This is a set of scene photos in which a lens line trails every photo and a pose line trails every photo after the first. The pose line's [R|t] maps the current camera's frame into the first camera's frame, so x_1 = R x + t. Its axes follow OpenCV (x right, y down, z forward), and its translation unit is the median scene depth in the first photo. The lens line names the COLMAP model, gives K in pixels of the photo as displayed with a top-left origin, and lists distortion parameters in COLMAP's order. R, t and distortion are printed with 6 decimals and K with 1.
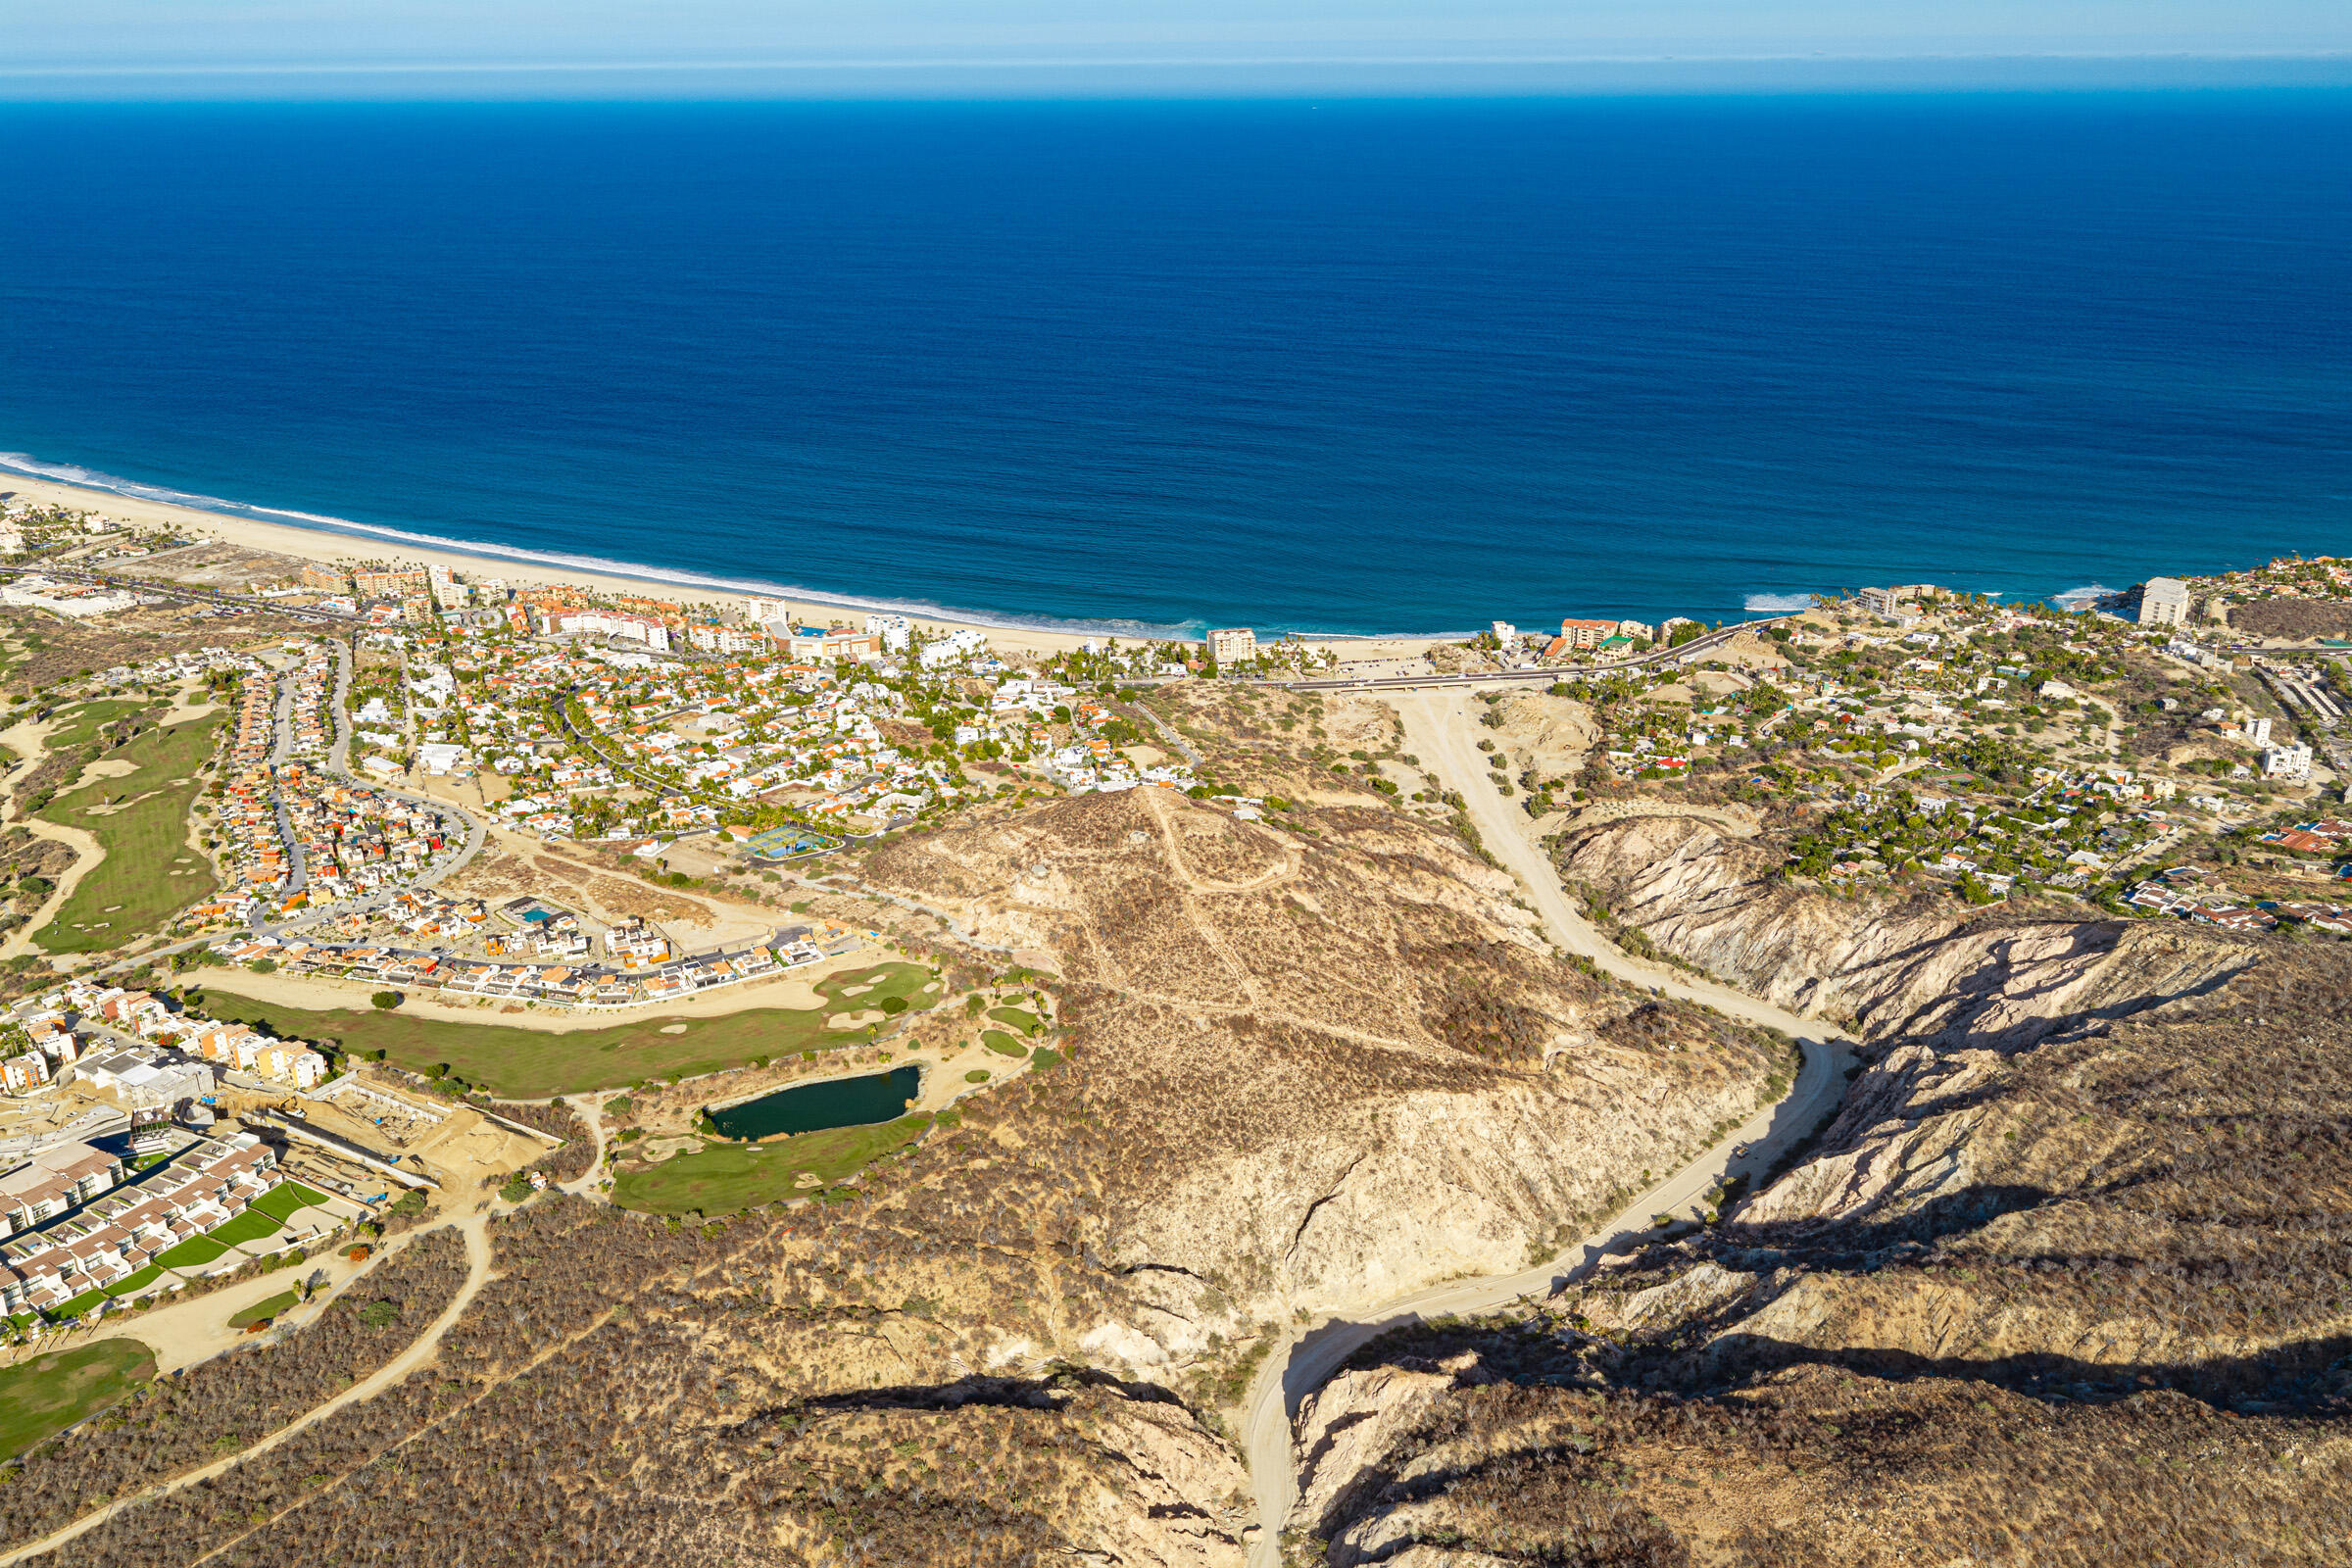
lens RADIAL K [[1944.3, 0, 1180.2], [0, 1944.3, 786.0], [0, 0, 1]] dist [0.024525, -0.042685]
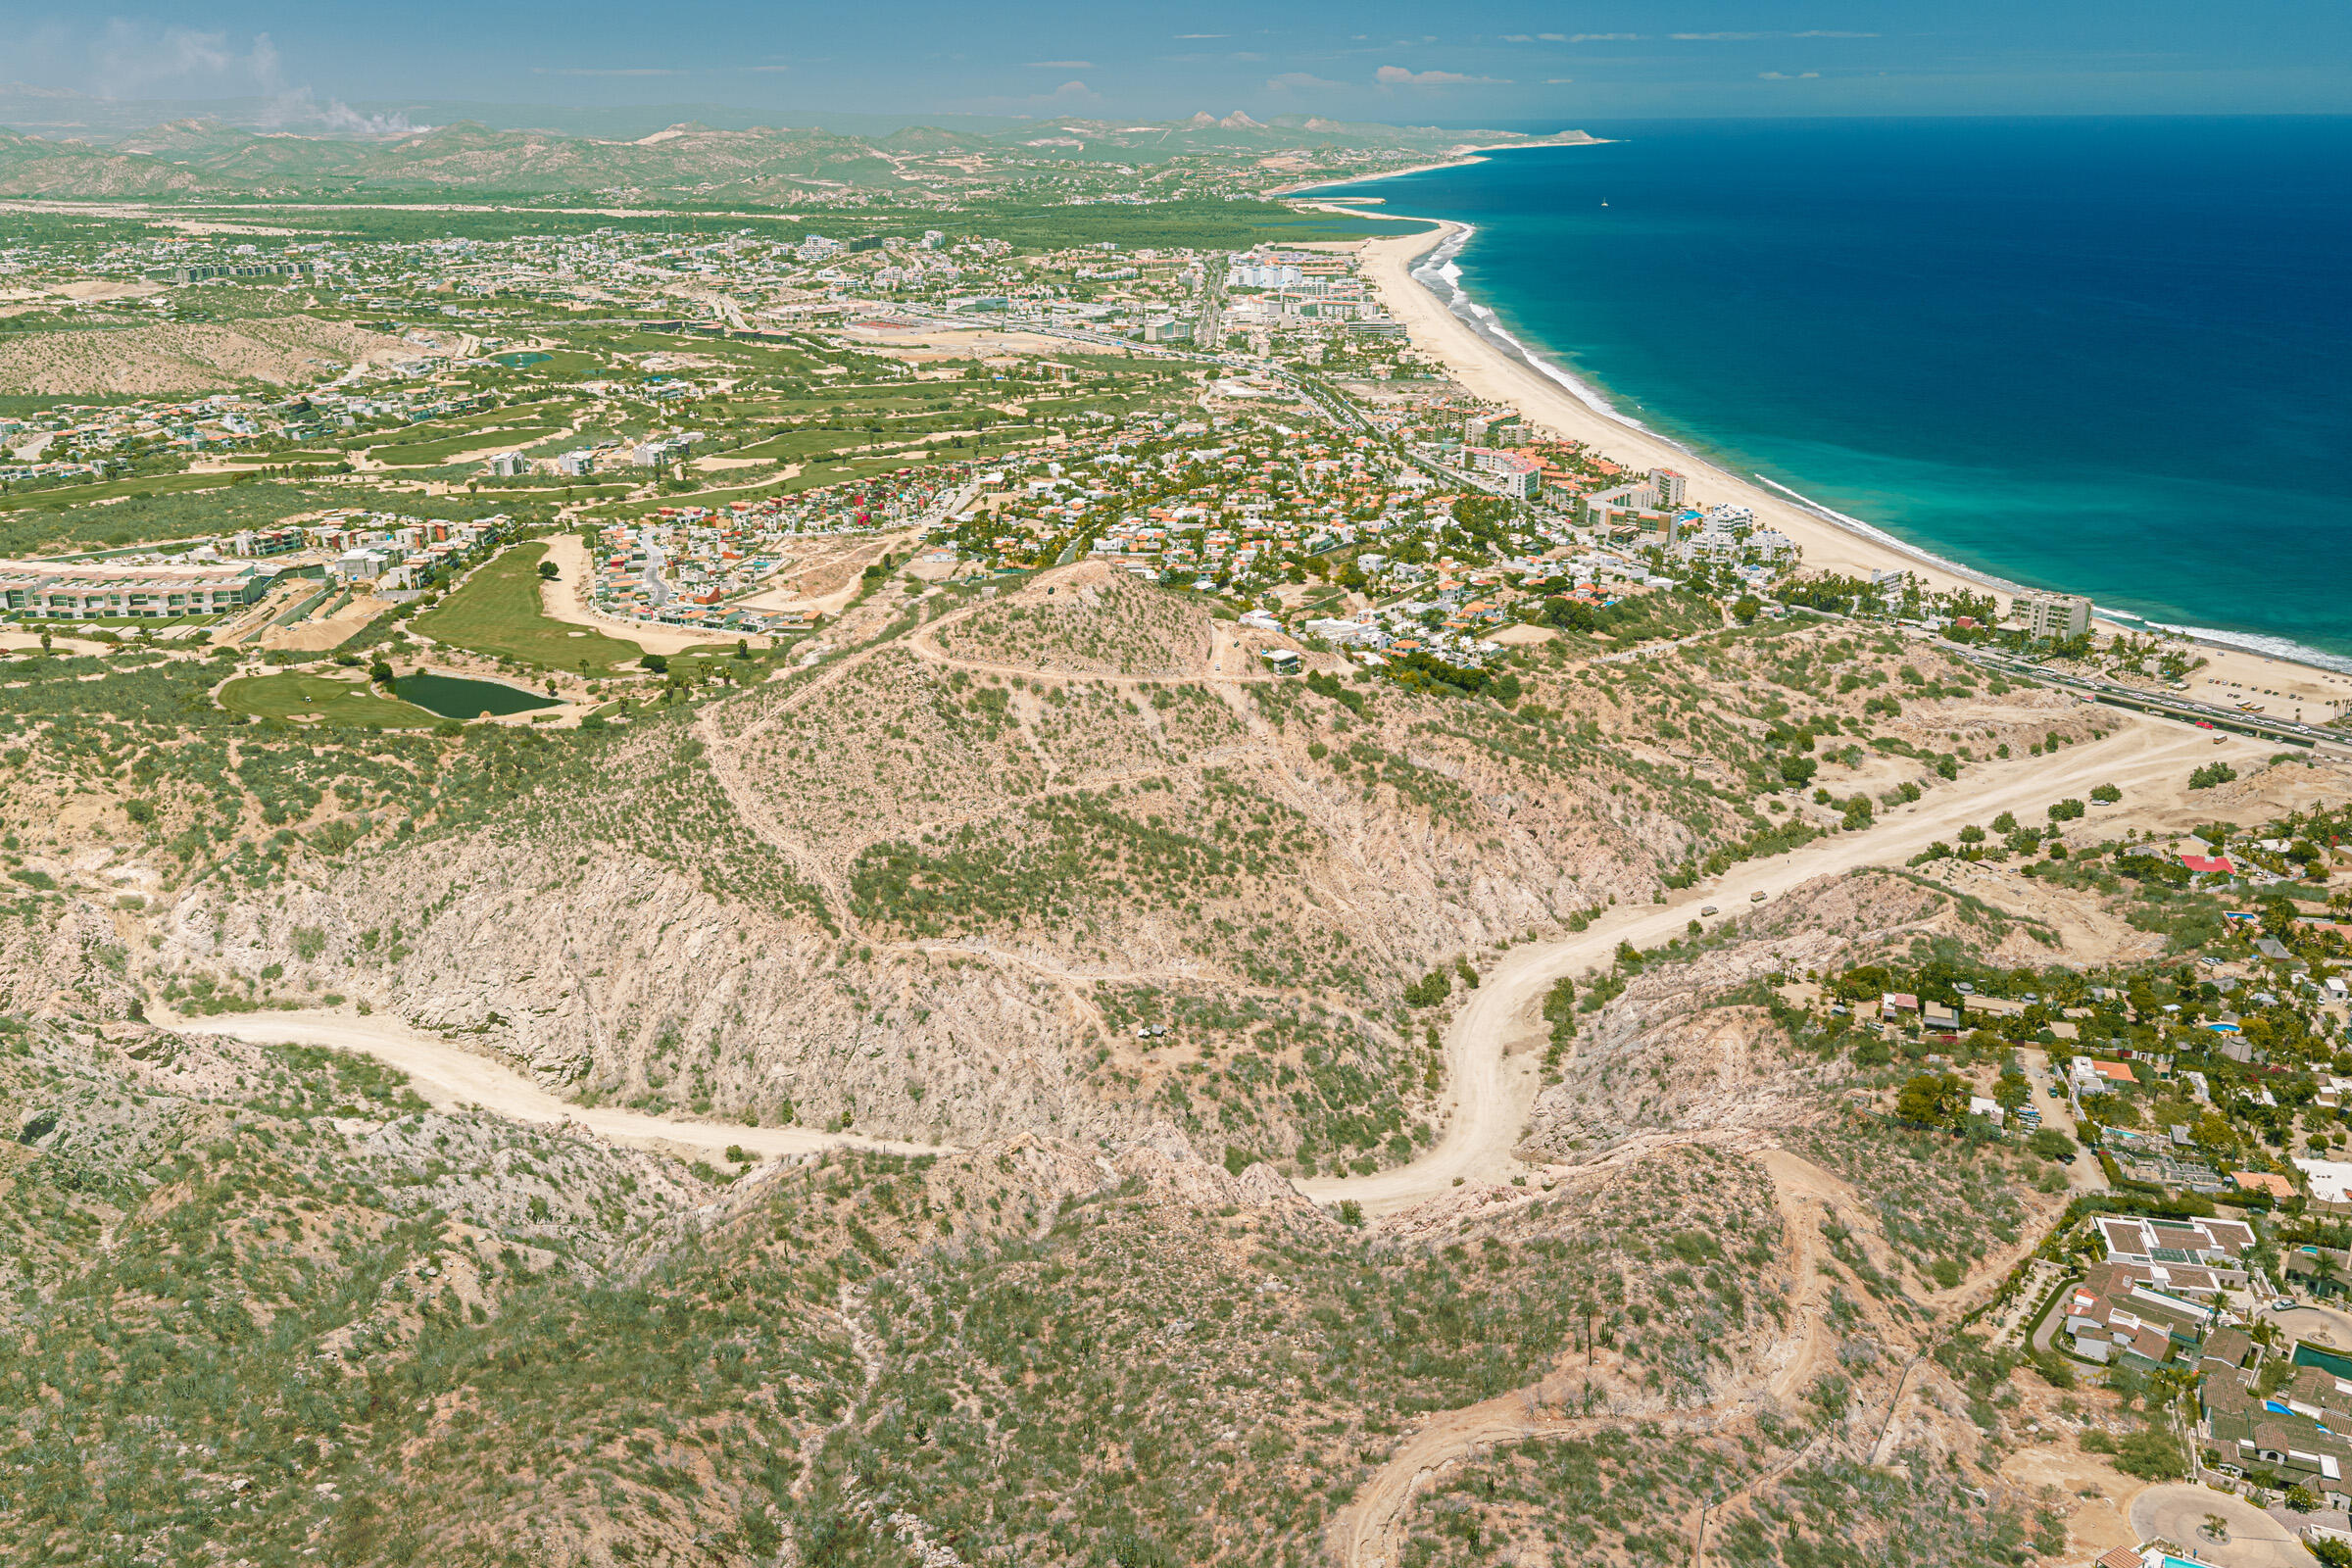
lens RADIAL K [[1944.3, 0, 1183.0], [0, 1944.3, 781.4], [0, 0, 1]] dist [0.024525, -0.042685]
pose [[0.544578, 0.278646, -0.791070, 0.768205], [-0.290810, 0.947418, 0.133522, -0.036925], [0.786680, 0.157338, 0.596976, 0.628705]]
